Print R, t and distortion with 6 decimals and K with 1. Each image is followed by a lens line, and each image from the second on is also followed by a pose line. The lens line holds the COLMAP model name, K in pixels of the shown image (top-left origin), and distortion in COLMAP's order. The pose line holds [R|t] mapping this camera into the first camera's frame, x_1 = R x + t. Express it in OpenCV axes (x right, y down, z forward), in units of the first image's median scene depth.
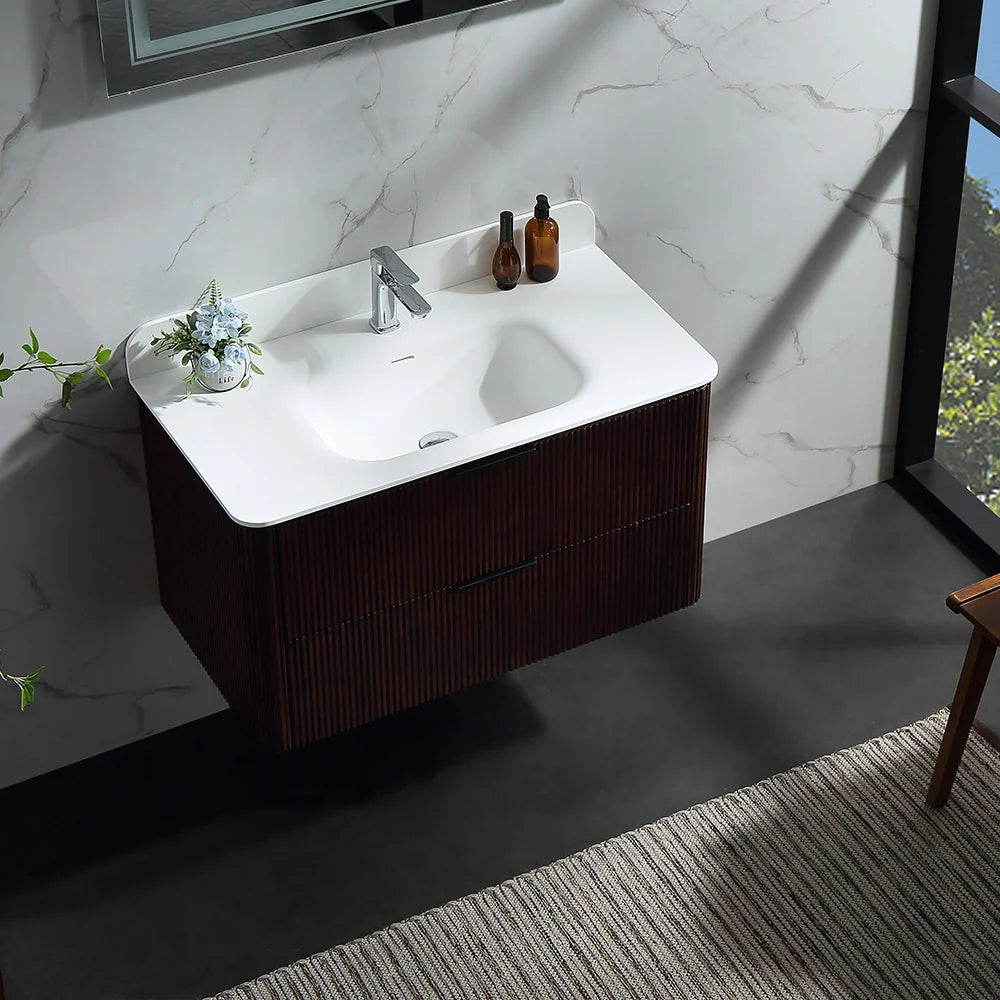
lens RADIAL K [[2740.3, 0, 596.7], [0, 2740.3, 513.5], [0, 0, 1]] dist [0.256077, 0.000000]
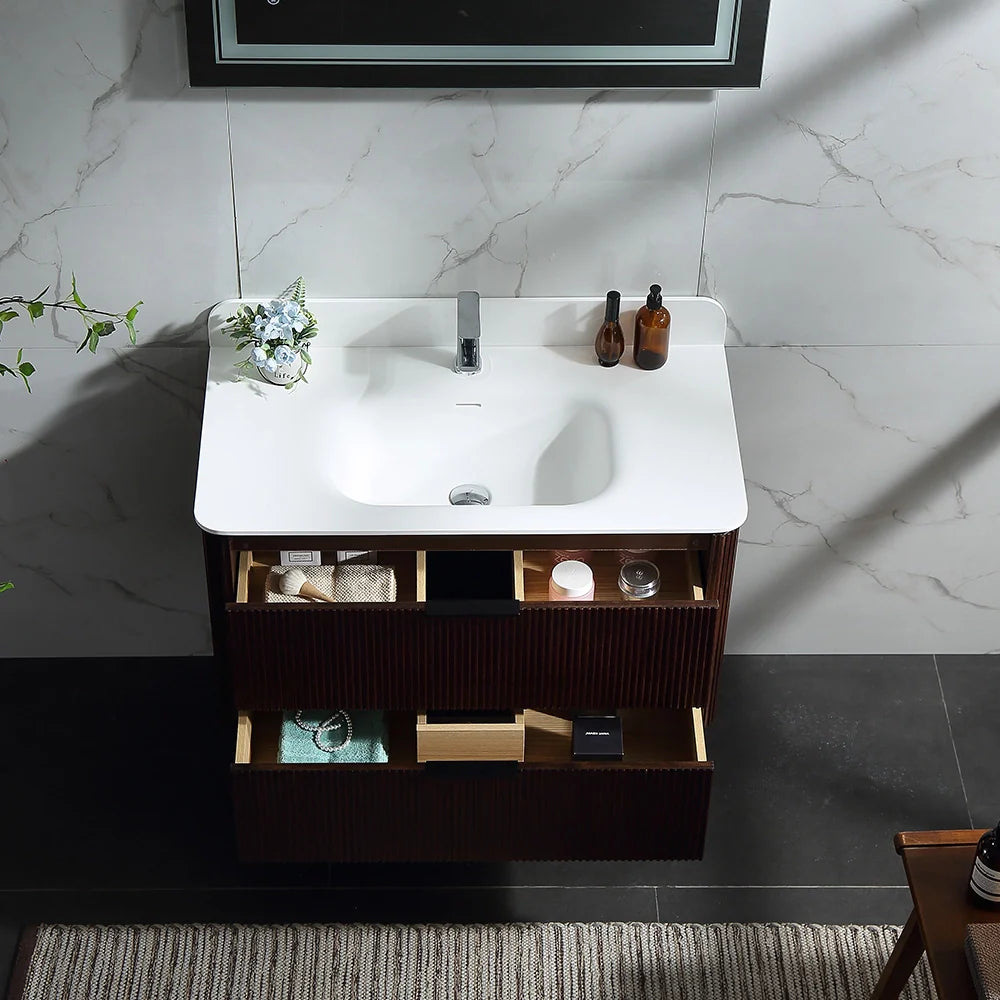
lens RADIAL K [[2430.1, 0, 464.4], [0, 2430.1, 530.3], [0, 0, 1]] dist [0.167700, 0.000000]
pose [[0.878640, 0.329503, -0.345572, 0.244109], [-0.294469, 0.943646, 0.151060, -0.143585], [0.375872, -0.030967, 0.926154, 0.179874]]
